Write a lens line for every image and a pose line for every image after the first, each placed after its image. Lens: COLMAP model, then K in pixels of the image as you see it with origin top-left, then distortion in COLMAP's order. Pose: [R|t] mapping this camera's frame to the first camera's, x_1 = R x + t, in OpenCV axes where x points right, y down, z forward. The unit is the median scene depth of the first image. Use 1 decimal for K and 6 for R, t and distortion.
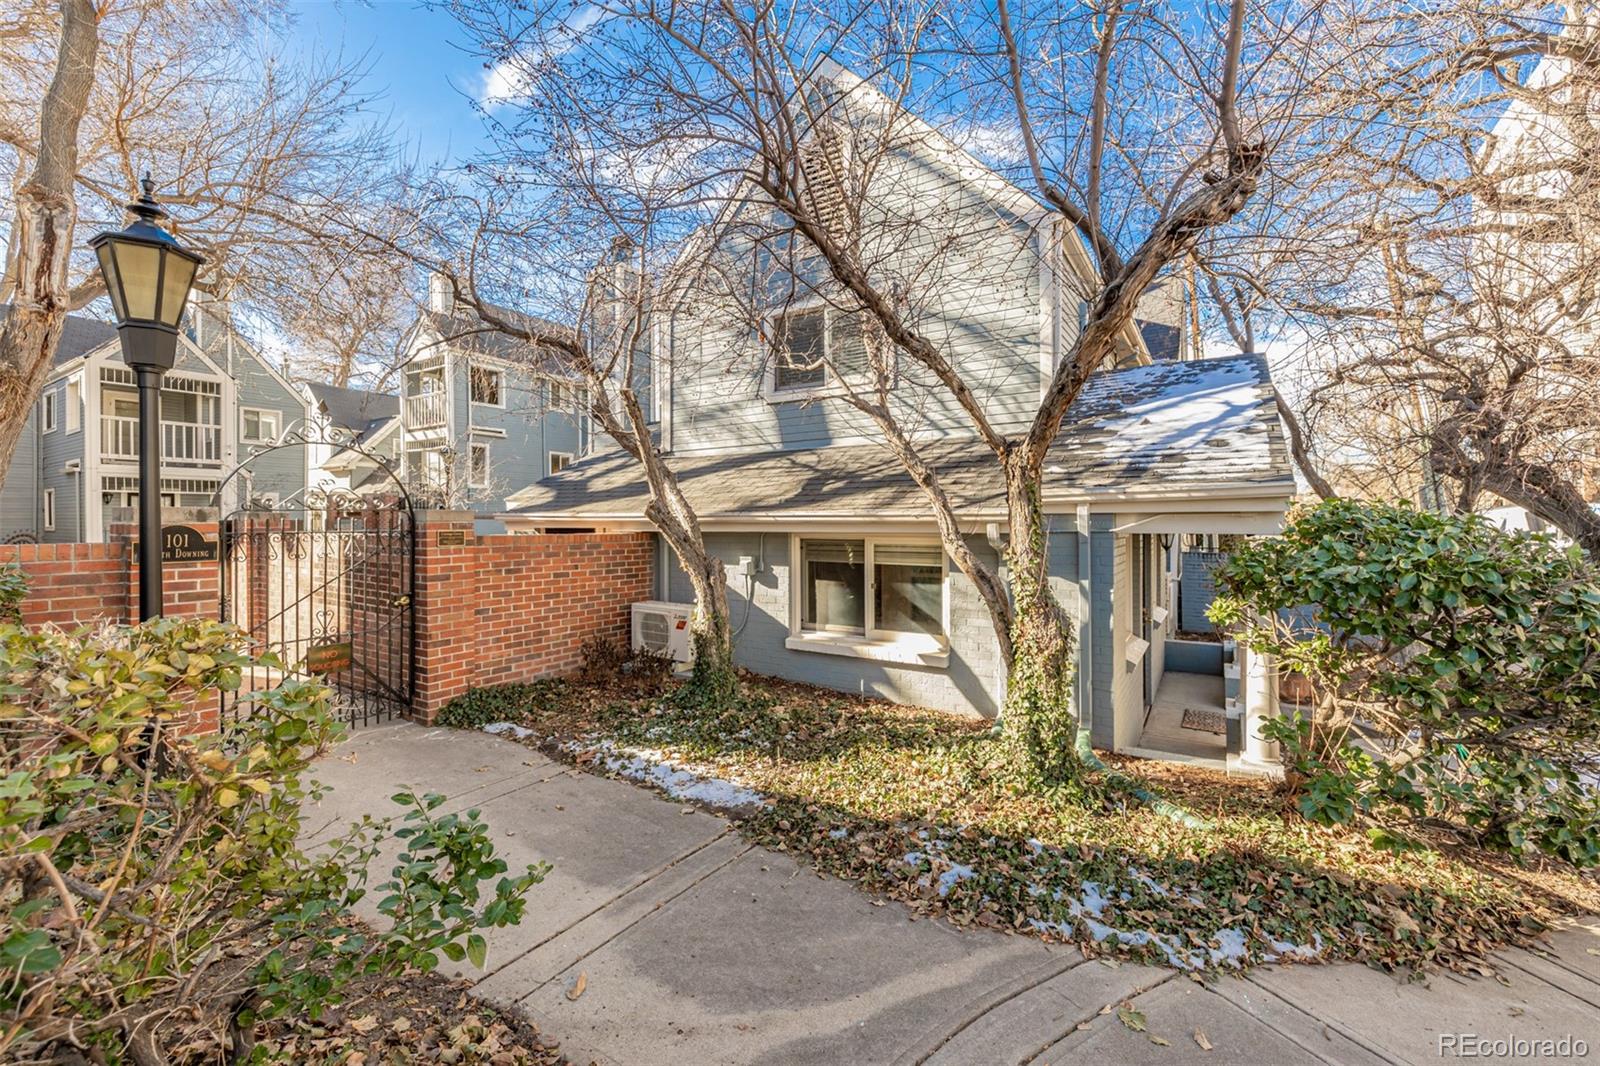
lens RADIAL K [[680.7, 0, 801.3], [0, 680.7, 522.1], [0, 0, 1]] dist [0.001716, -0.000022]
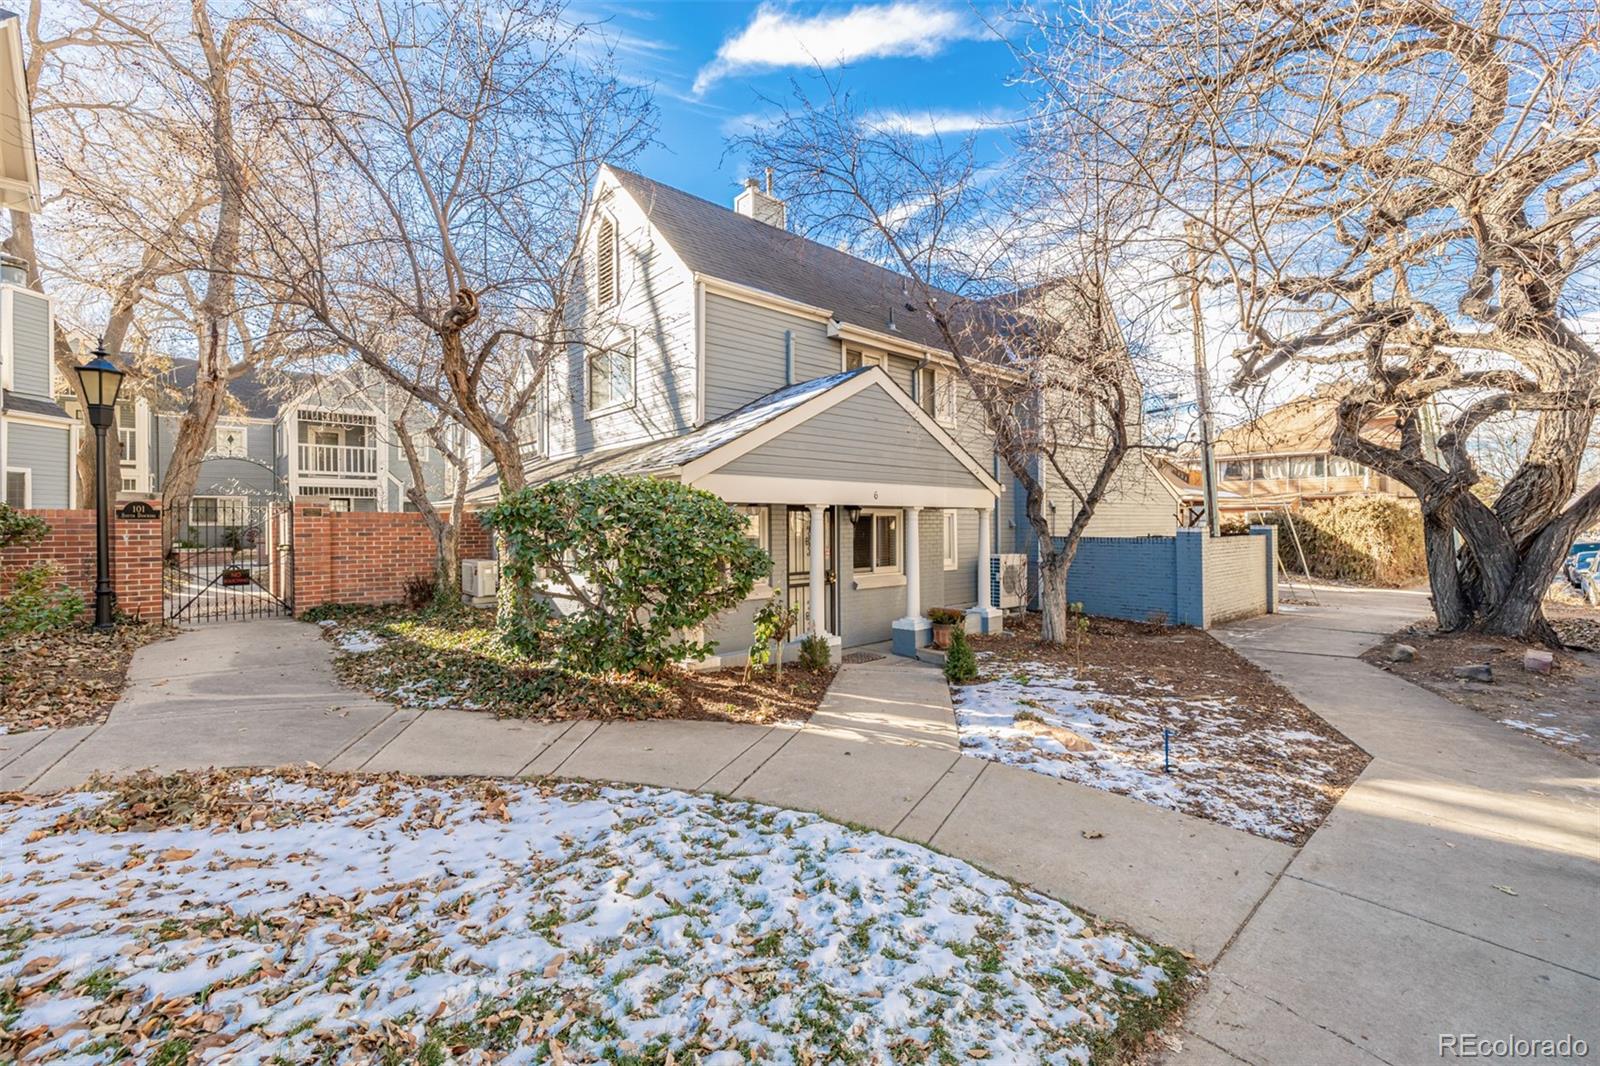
lens RADIAL K [[680.7, 0, 801.8], [0, 680.7, 532.2], [0, 0, 1]] dist [0.001716, -0.000022]
pose [[0.965380, 0.000065, -0.260848, 0.641966], [0.002026, 0.999968, 0.007746, 0.035924], [0.260840, -0.008006, 0.965349, -0.186128]]
